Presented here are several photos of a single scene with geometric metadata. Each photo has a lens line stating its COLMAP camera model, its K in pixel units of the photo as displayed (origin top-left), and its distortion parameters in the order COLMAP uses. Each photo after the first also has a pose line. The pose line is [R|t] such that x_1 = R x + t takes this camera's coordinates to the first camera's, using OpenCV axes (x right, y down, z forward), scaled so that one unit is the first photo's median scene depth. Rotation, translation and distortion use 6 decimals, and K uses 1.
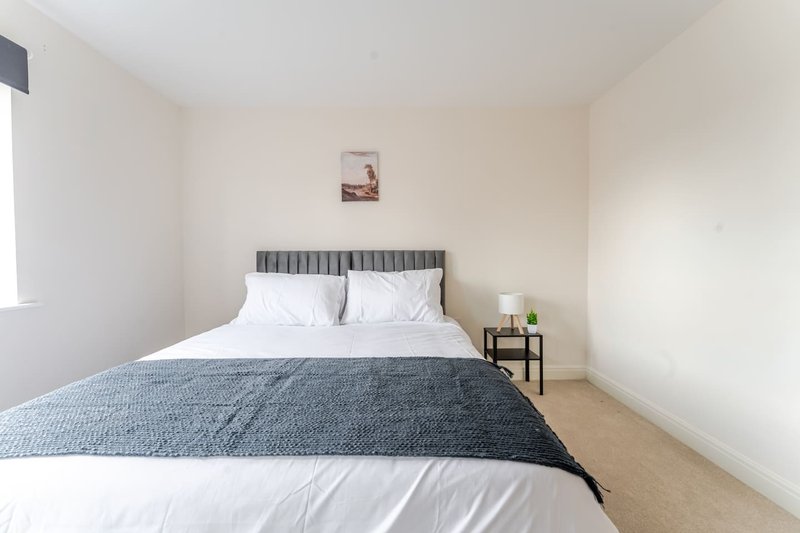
lens RADIAL K [[329.7, 0, 400.6], [0, 329.7, 265.5], [0, 0, 1]] dist [-0.000580, 0.000109]
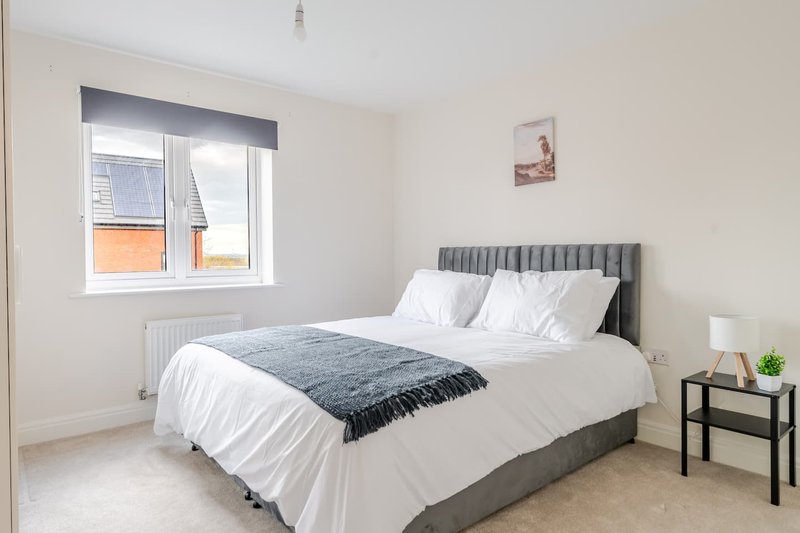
lens RADIAL K [[491.9, 0, 400.1], [0, 491.9, 263.5], [0, 0, 1]] dist [-0.003600, -0.001639]
pose [[0.629656, 0.014985, -0.776729, 0.611886], [-0.019532, 0.999803, 0.003455, 0.001104], [0.776628, 0.012996, 0.629825, 0.001881]]
